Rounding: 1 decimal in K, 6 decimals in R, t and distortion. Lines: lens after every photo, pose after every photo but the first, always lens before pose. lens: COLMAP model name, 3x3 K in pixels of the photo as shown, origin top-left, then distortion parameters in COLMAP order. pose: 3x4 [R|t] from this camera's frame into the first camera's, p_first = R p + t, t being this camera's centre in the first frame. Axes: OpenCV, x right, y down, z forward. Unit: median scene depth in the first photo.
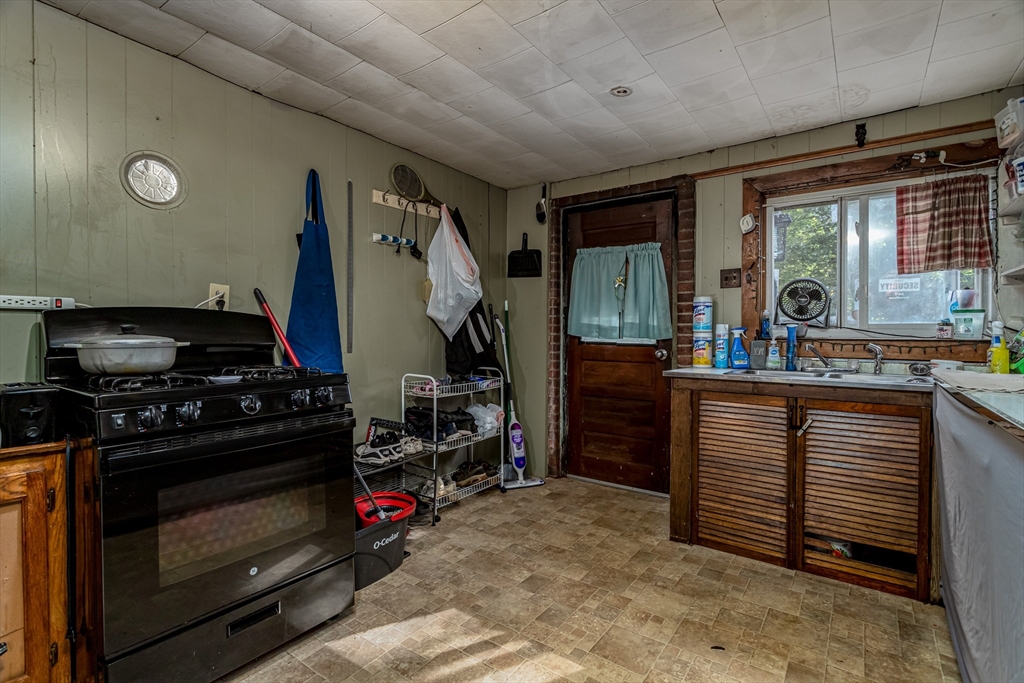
lens RADIAL K [[485.5, 0, 505.0], [0, 485.5, 337.7], [0, 0, 1]] dist [-0.006720, 0.001111]
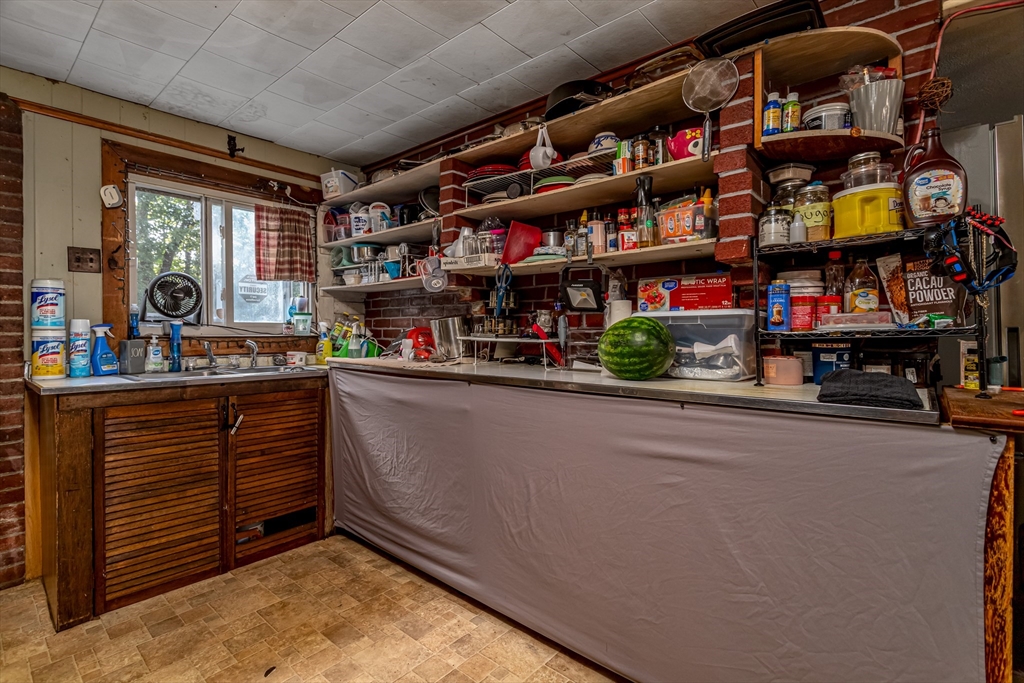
lens RADIAL K [[485.5, 0, 506.7], [0, 485.5, 336.4], [0, 0, 1]] dist [-0.006720, 0.001111]
pose [[0.071956, -0.012524, 0.997329, -0.303772], [0.010043, 0.999880, 0.011831, -0.003818], [-0.997357, 0.009164, 0.072073, 0.326864]]
